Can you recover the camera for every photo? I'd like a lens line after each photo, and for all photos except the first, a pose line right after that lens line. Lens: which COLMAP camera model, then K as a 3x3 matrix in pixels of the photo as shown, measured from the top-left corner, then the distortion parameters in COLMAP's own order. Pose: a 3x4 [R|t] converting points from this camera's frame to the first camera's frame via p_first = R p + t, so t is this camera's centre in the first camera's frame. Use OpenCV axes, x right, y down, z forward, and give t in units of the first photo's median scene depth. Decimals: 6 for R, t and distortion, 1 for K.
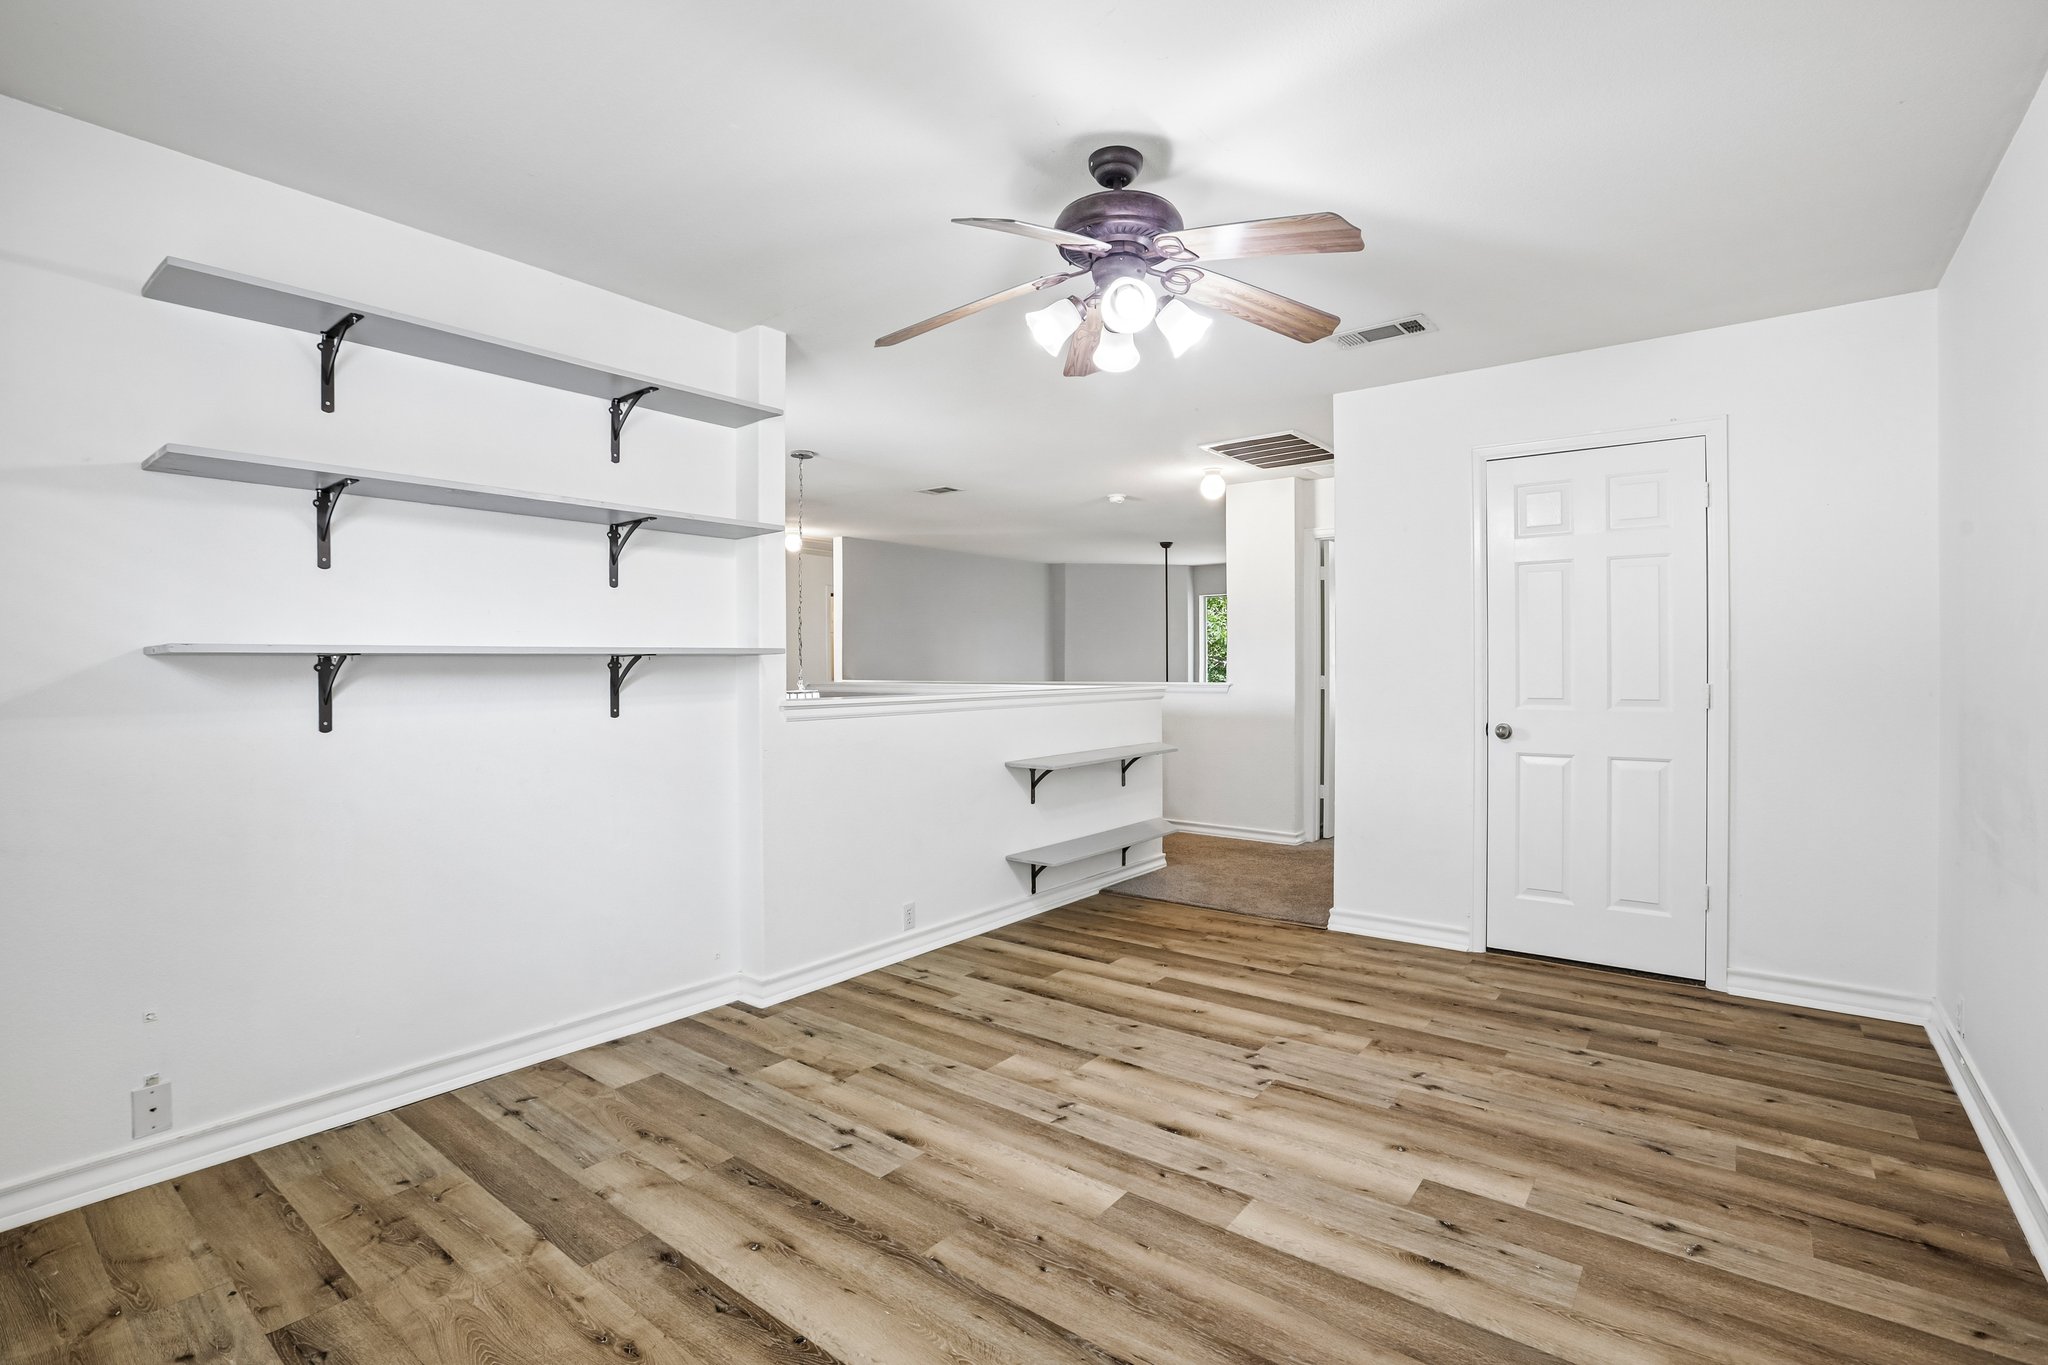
lens RADIAL K [[942.7, 0, 1024.3], [0, 942.7, 688.0], [0, 0, 1]] dist [-0.048443, 0.013631]
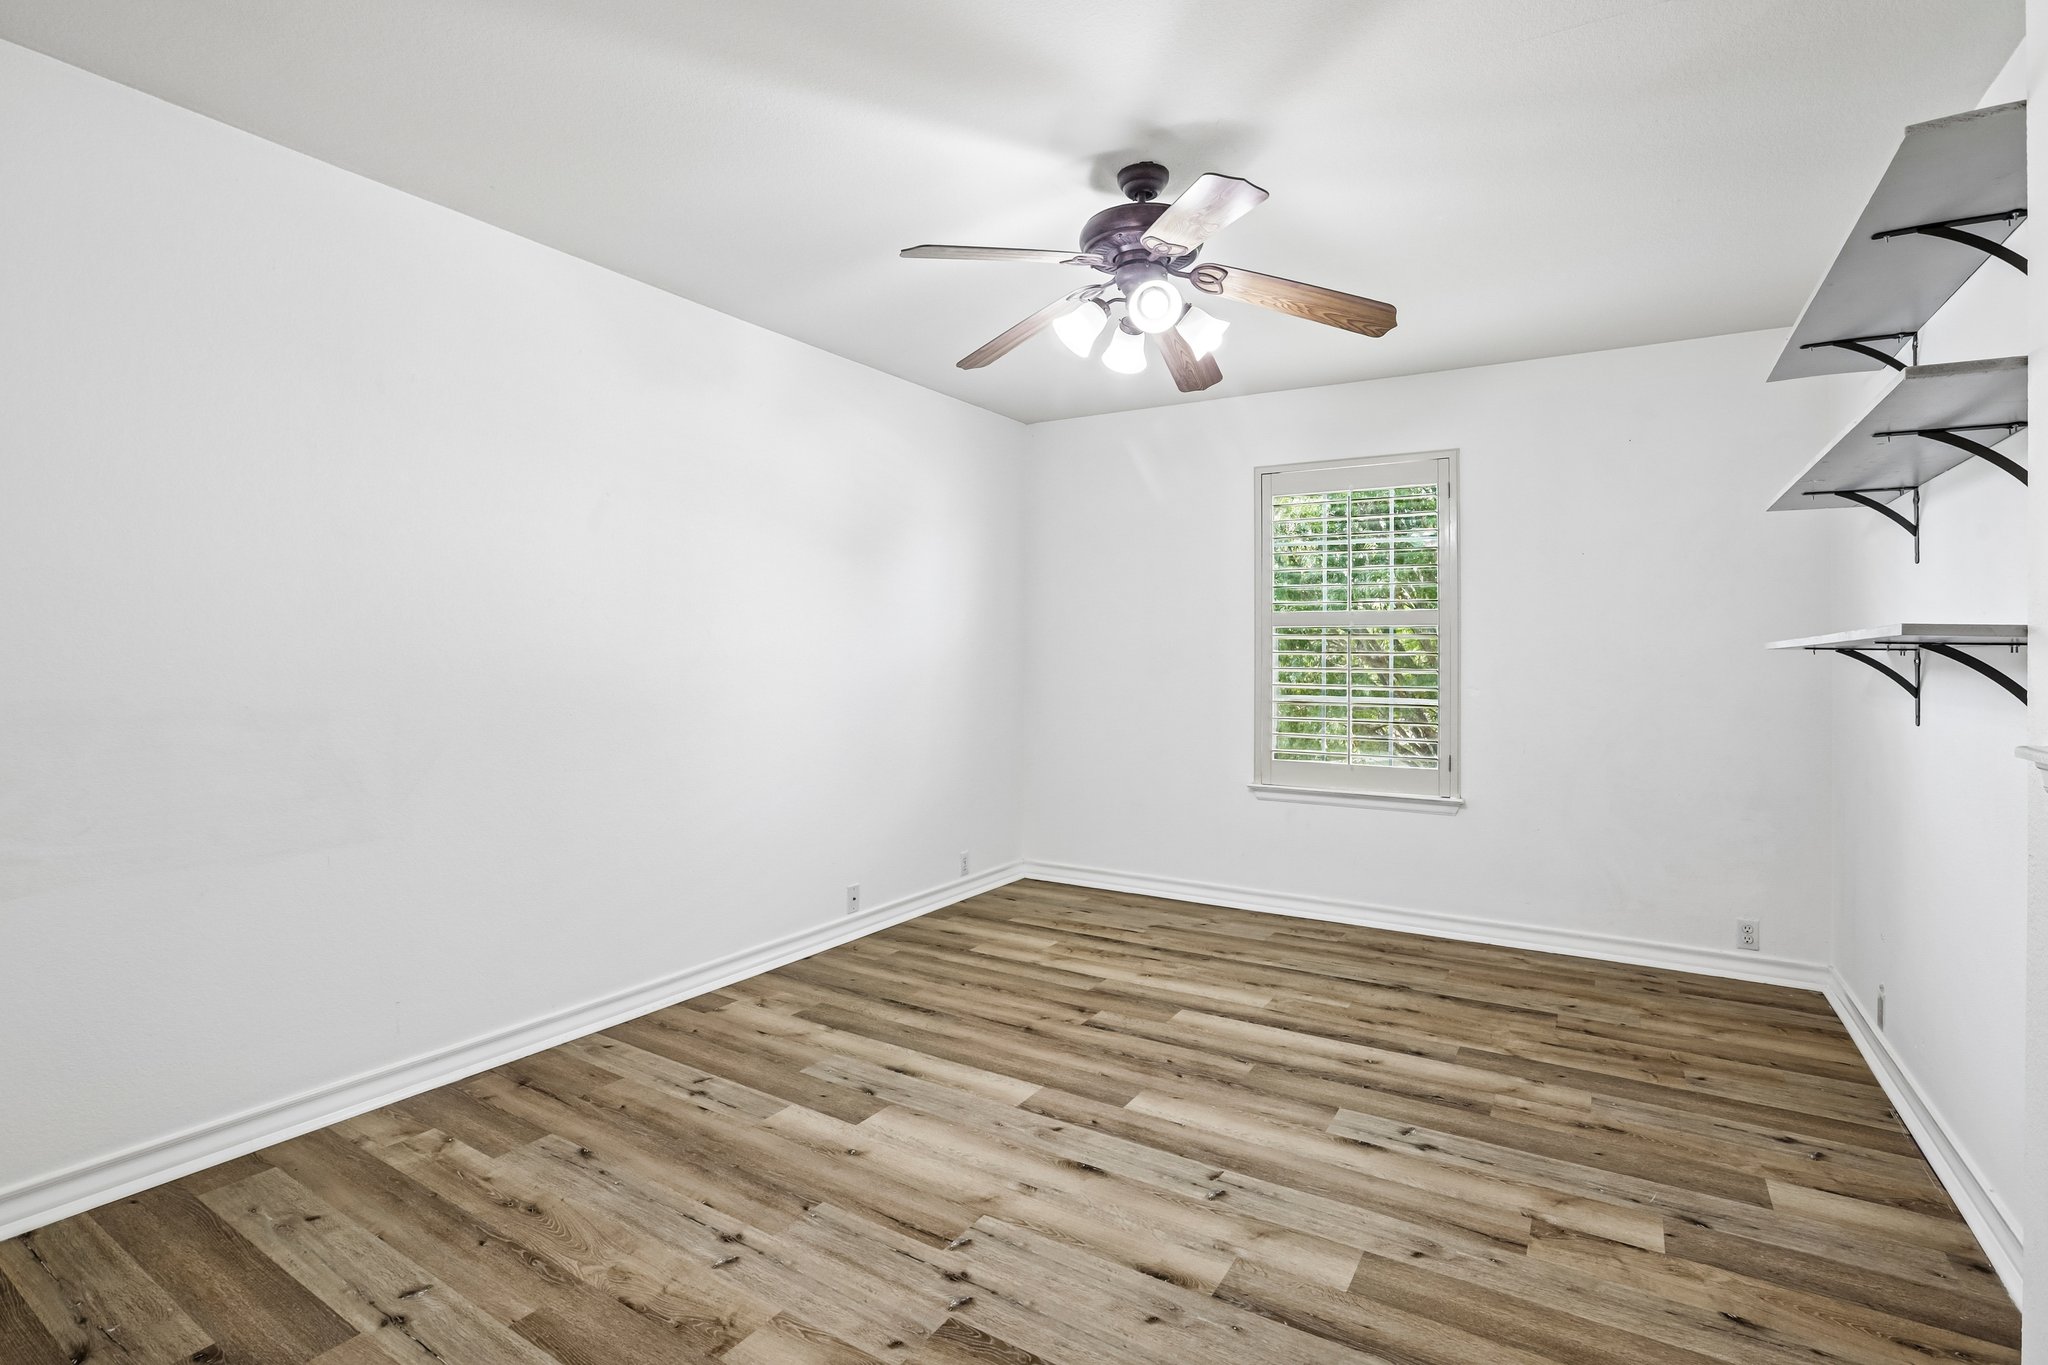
lens RADIAL K [[942.7, 0, 1024.3], [0, 942.7, 688.0], [0, 0, 1]] dist [-0.048443, 0.013631]
pose [[-0.993882, -0.000466, -0.110442, 0.336004], [-0.006898, 0.998301, 0.057858, -0.044108], [0.110228, 0.058266, -0.992197, 1.957313]]
